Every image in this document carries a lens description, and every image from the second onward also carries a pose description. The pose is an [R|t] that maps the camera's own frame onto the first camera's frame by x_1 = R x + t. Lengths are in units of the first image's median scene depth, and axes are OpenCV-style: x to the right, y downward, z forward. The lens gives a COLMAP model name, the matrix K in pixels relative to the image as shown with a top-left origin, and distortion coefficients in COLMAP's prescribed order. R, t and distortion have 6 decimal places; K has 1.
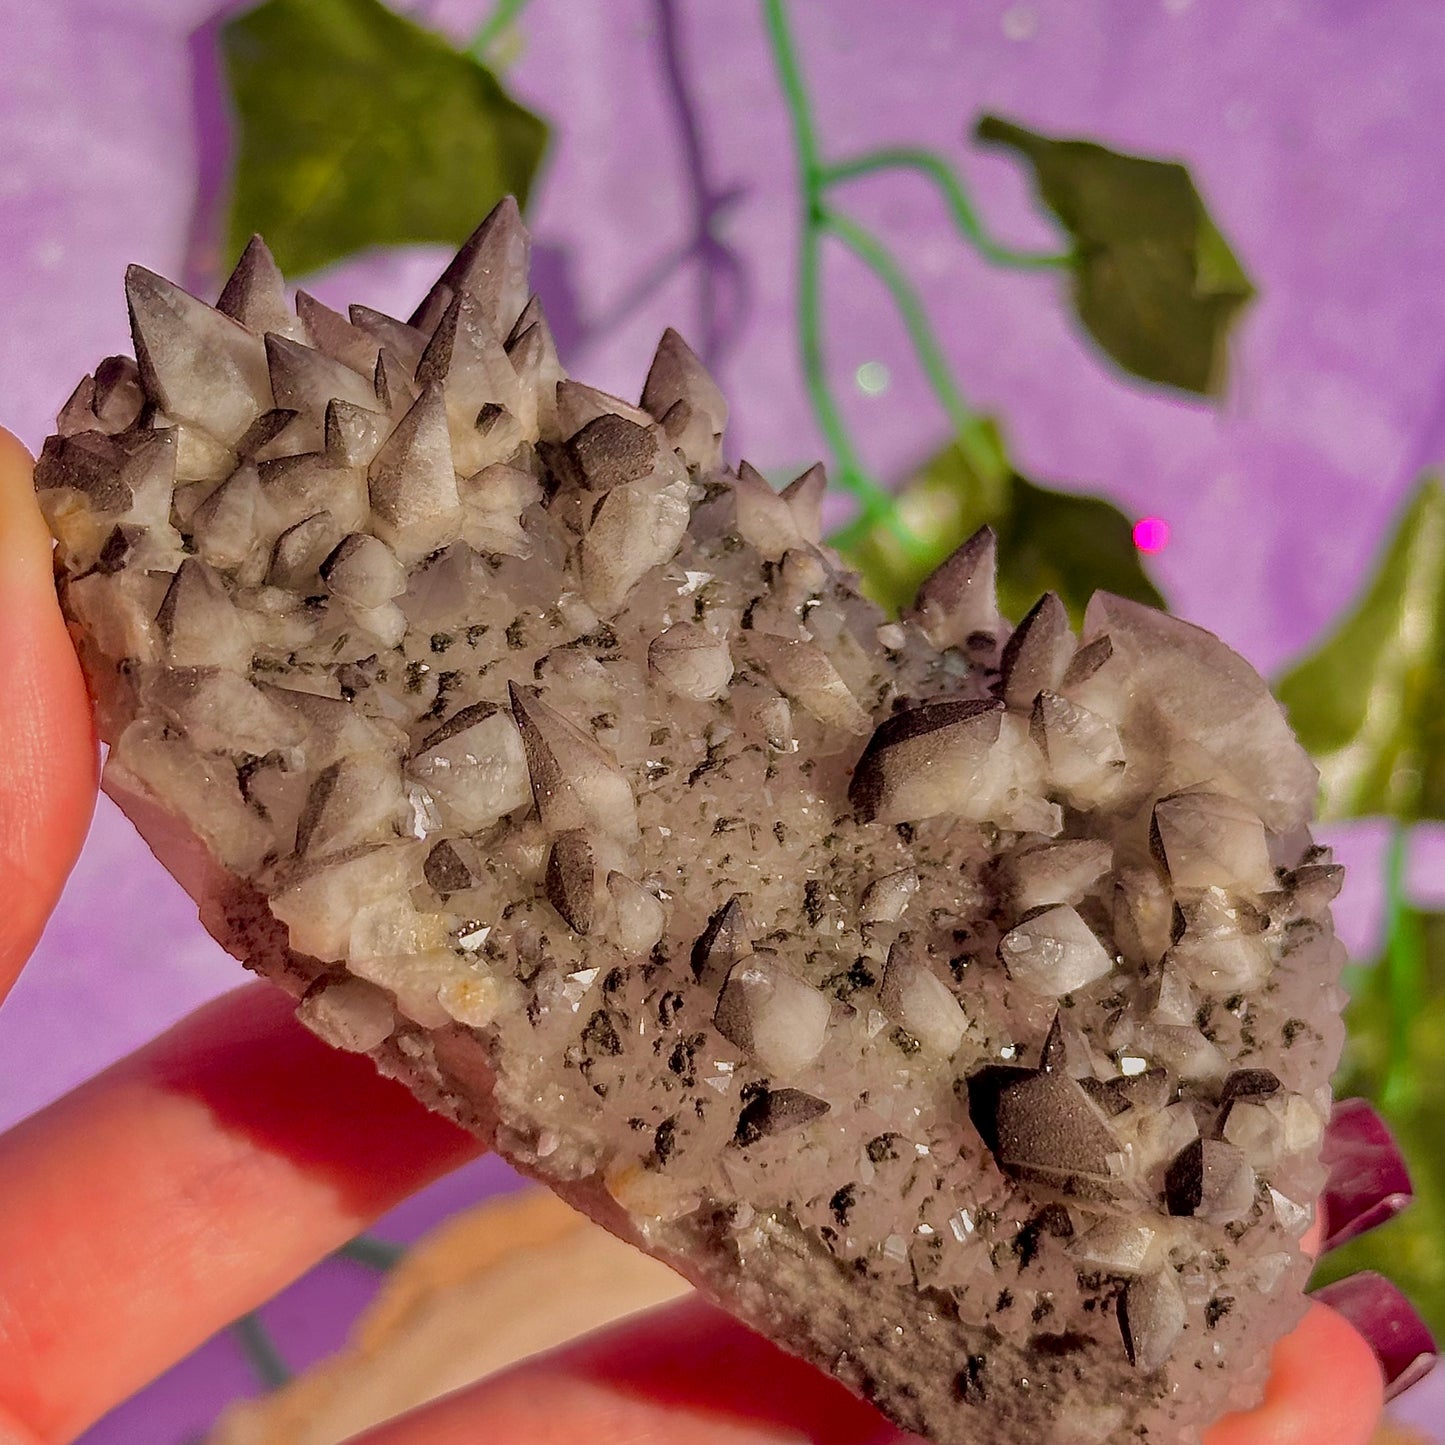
lens RADIAL K [[3949.4, 0, 728.1], [0, 3949.4, 793.9], [0, 0, 1]] dist [0.106171, 0.000000]
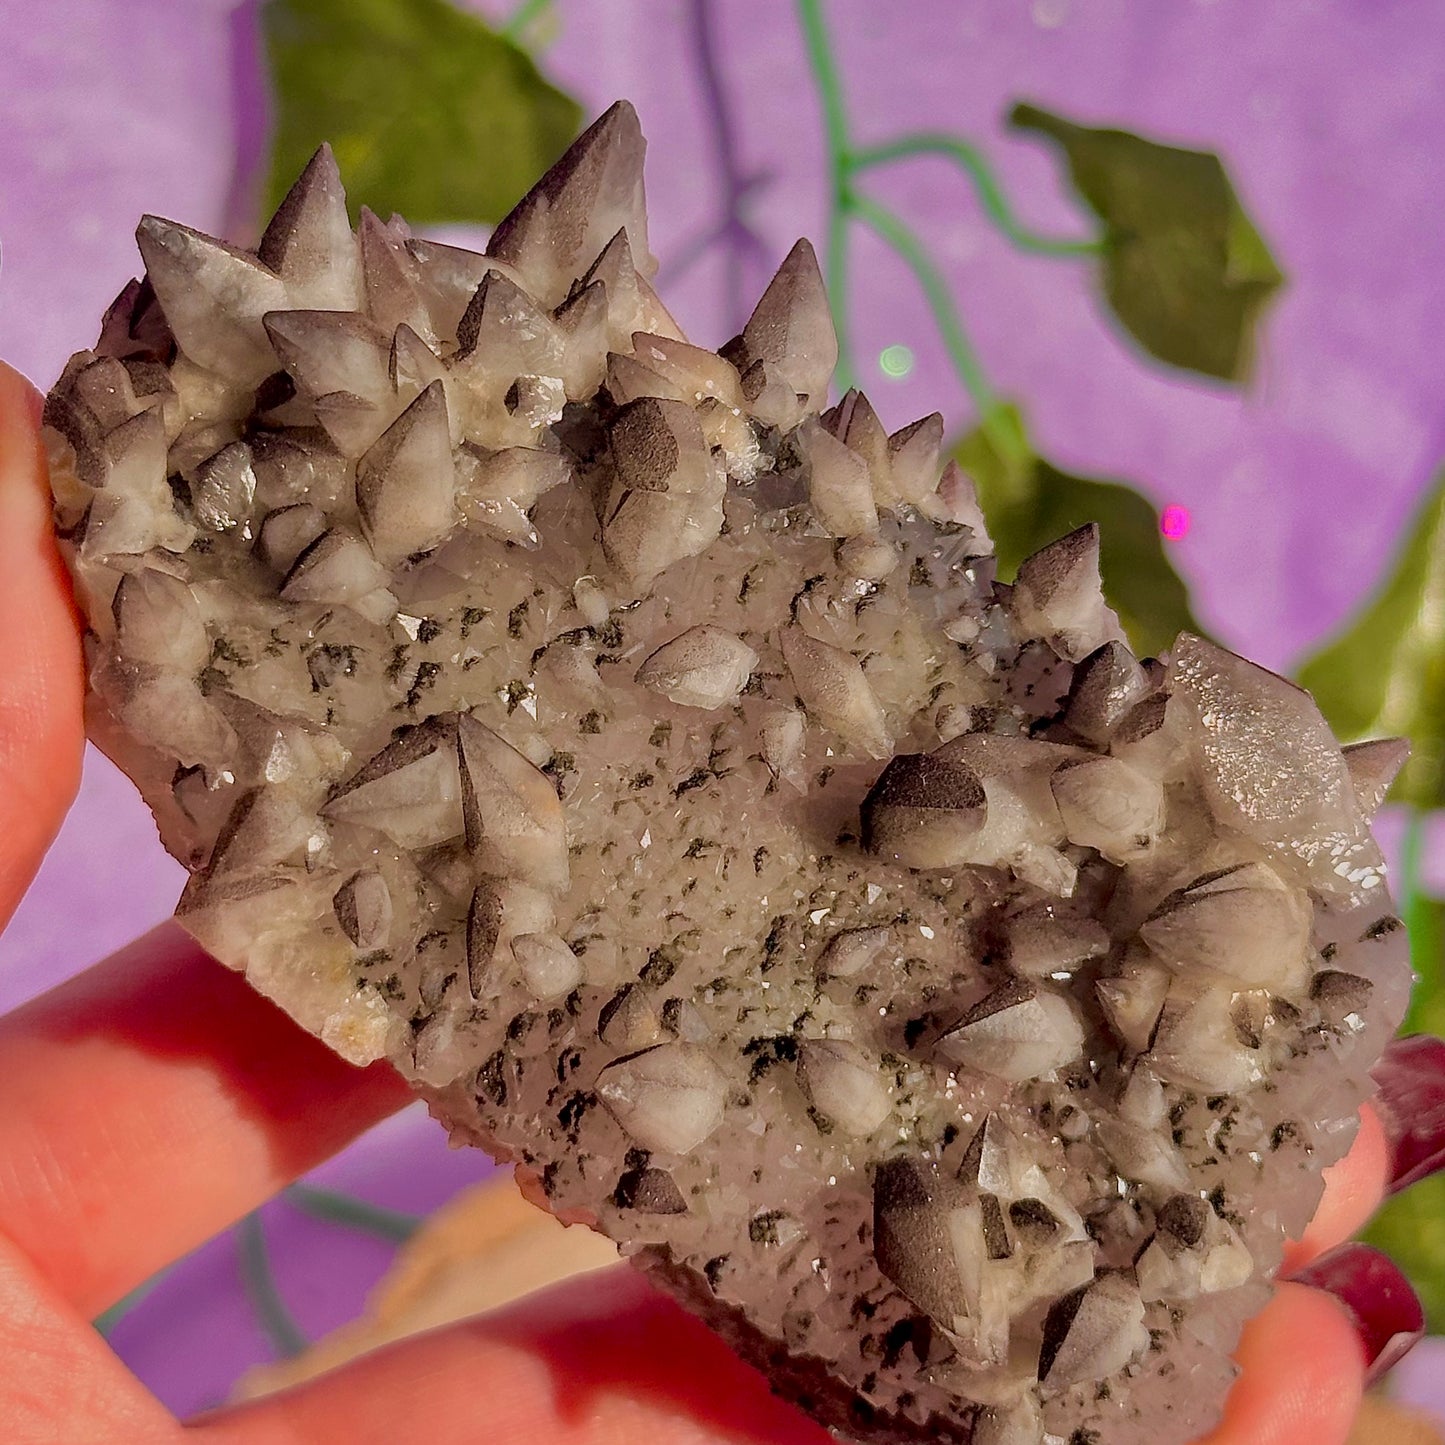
lens RADIAL K [[3949.4, 0, 714.2], [0, 3949.4, 780.0], [0, 0, 1]] dist [0.106171, 0.000000]
pose [[0.934219, 0.227888, -0.274412, 0.271194], [-0.105915, 0.911835, 0.396660, -0.401879], [0.340612, -0.341503, 0.875990, 0.158308]]
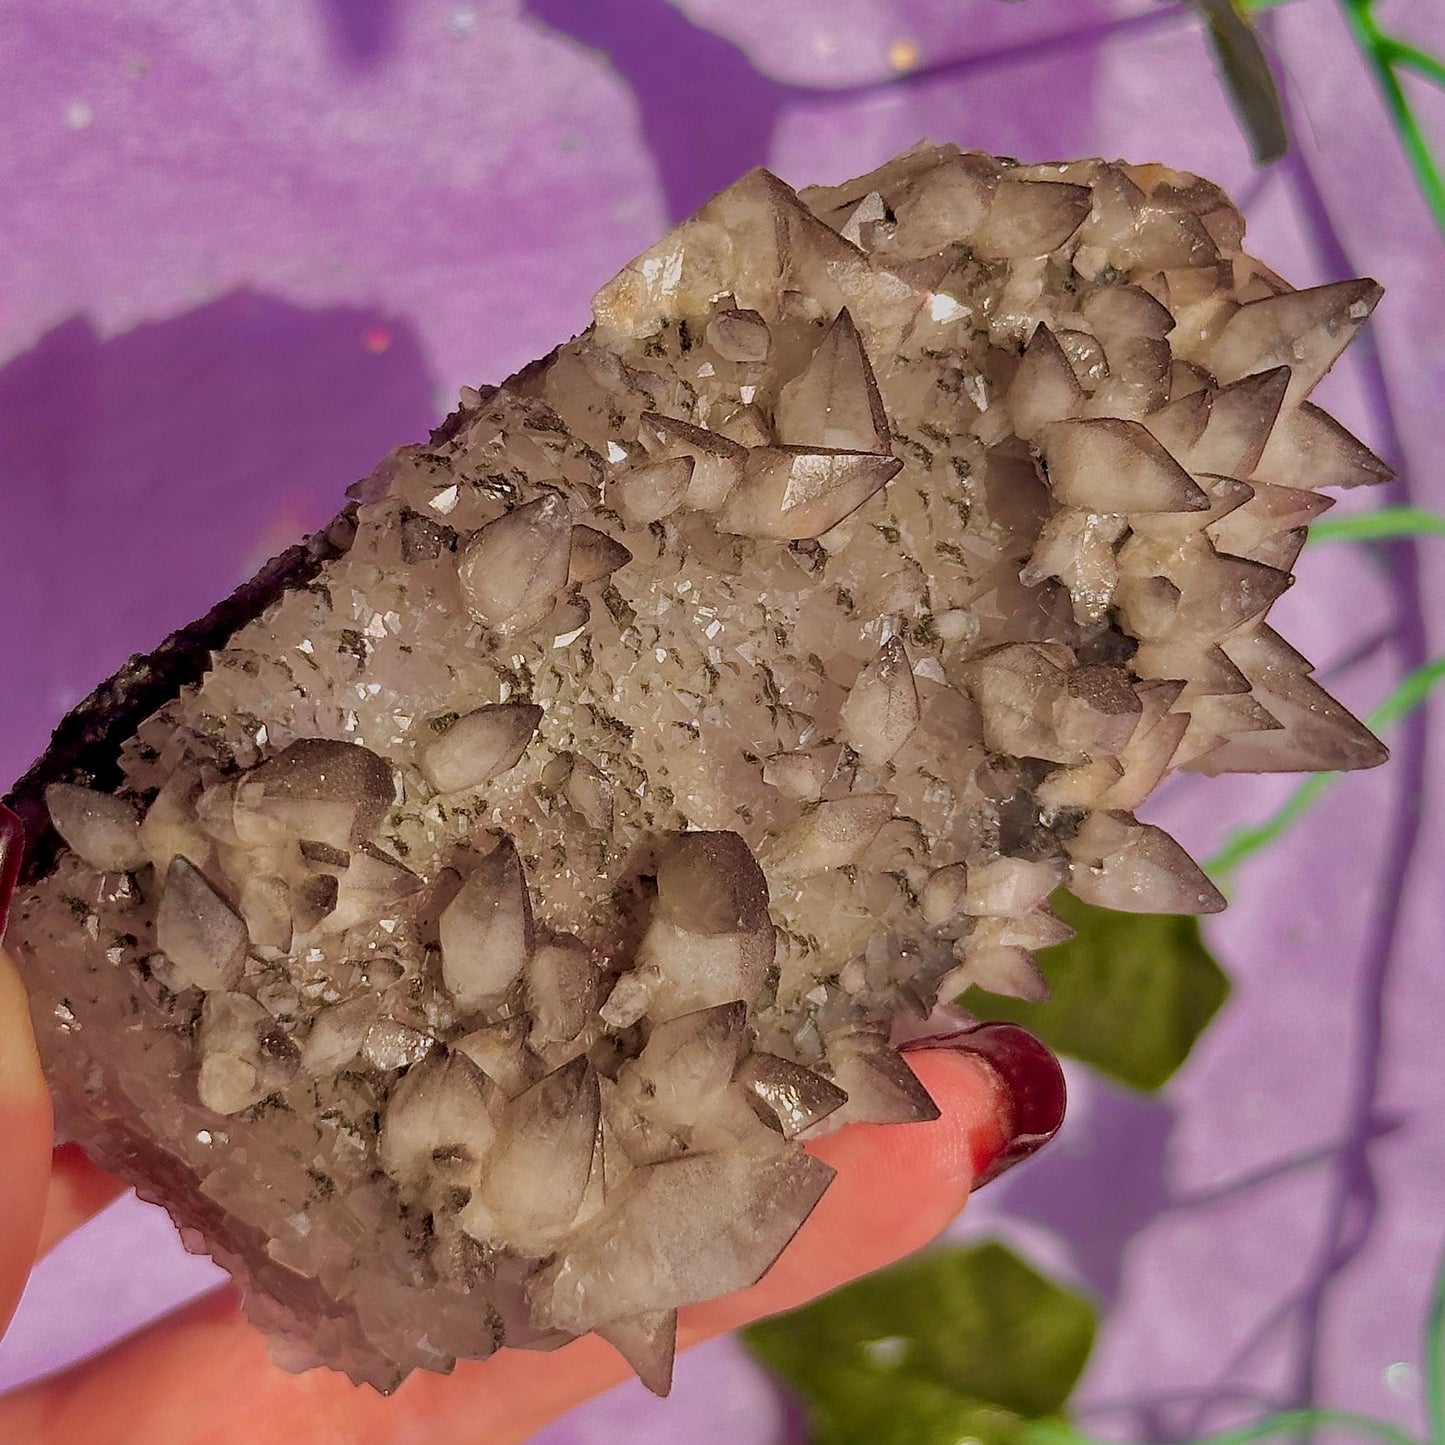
lens RADIAL K [[3949.4, 0, 676.2], [0, 3949.4, 731.4], [0, 0, 1]] dist [0.106171, 0.000000]
pose [[-0.313475, 0.797175, -0.515990, 0.544051], [-0.947647, -0.227813, 0.223756, -0.216465], [0.060824, 0.559118, 0.826854, 0.179442]]
